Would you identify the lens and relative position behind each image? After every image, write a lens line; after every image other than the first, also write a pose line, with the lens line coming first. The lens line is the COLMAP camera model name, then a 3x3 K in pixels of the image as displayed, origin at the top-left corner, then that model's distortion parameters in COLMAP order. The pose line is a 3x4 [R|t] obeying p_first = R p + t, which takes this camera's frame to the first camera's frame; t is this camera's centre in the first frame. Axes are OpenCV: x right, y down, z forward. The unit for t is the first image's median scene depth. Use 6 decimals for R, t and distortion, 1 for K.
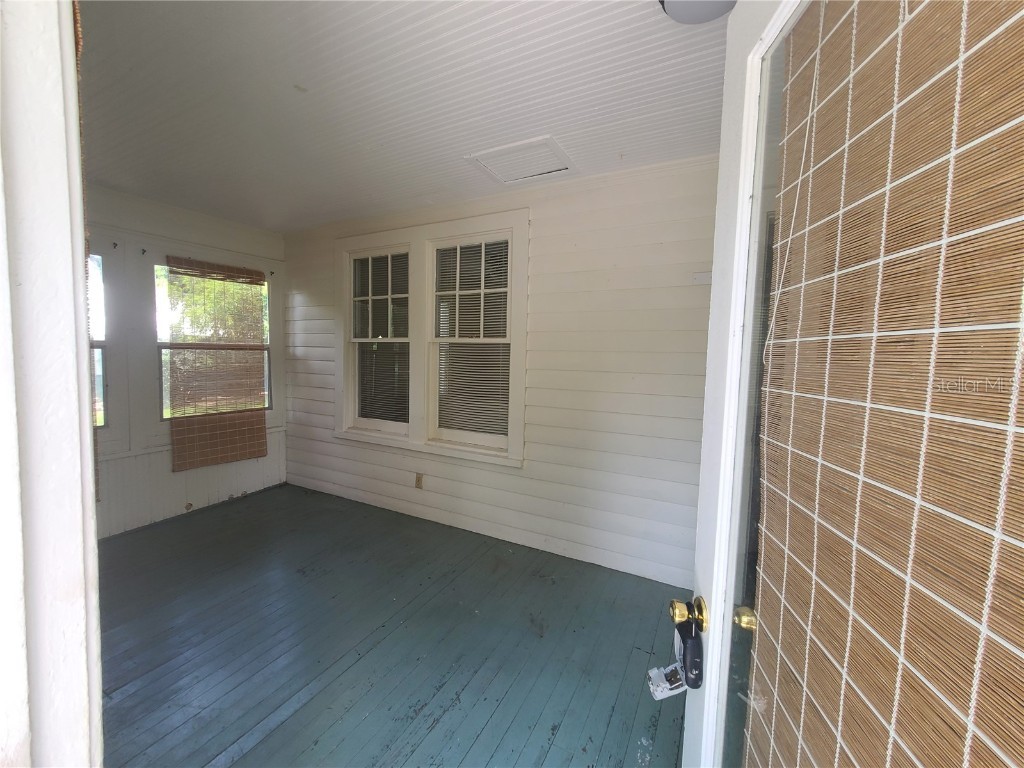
lens RADIAL K [[416.6, 0, 505.8], [0, 416.6, 383.5], [0, 0, 1]] dist [0.000558, 0.003675]
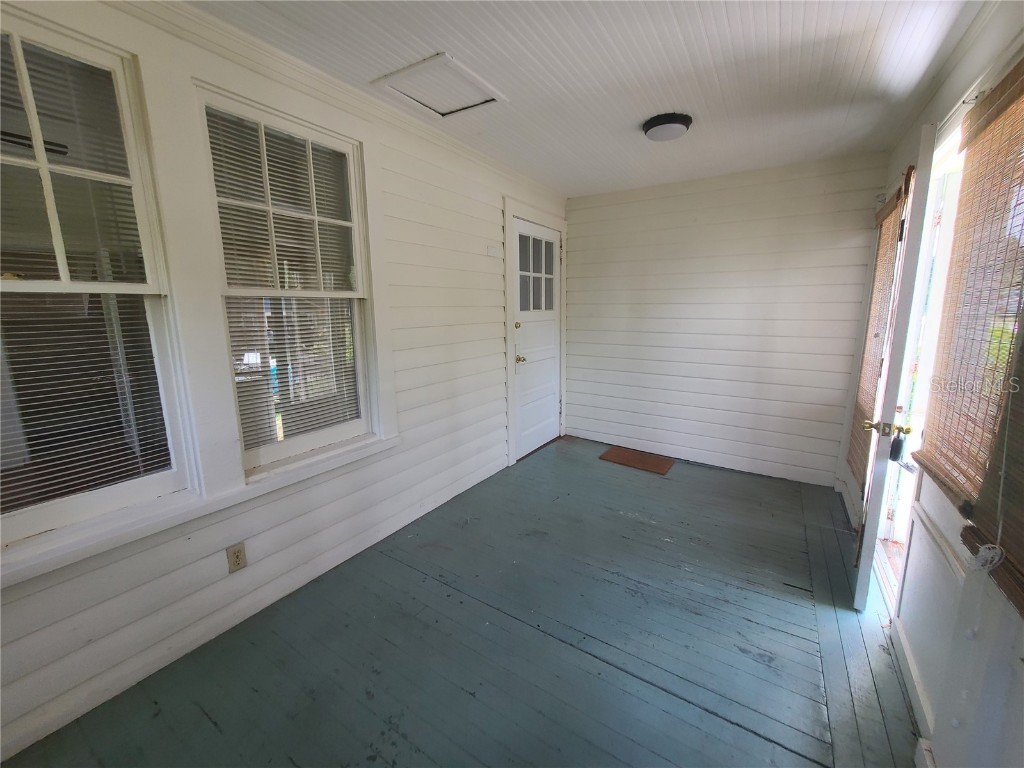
lens RADIAL K [[416.6, 0, 505.8], [0, 416.6, 383.5], [0, 0, 1]] dist [0.000558, 0.003675]
pose [[0.067070, -0.188291, 0.979820, -0.694167], [0.103591, 0.978039, 0.180858, -0.047101], [-0.992356, 0.089370, 0.085103, 0.614006]]
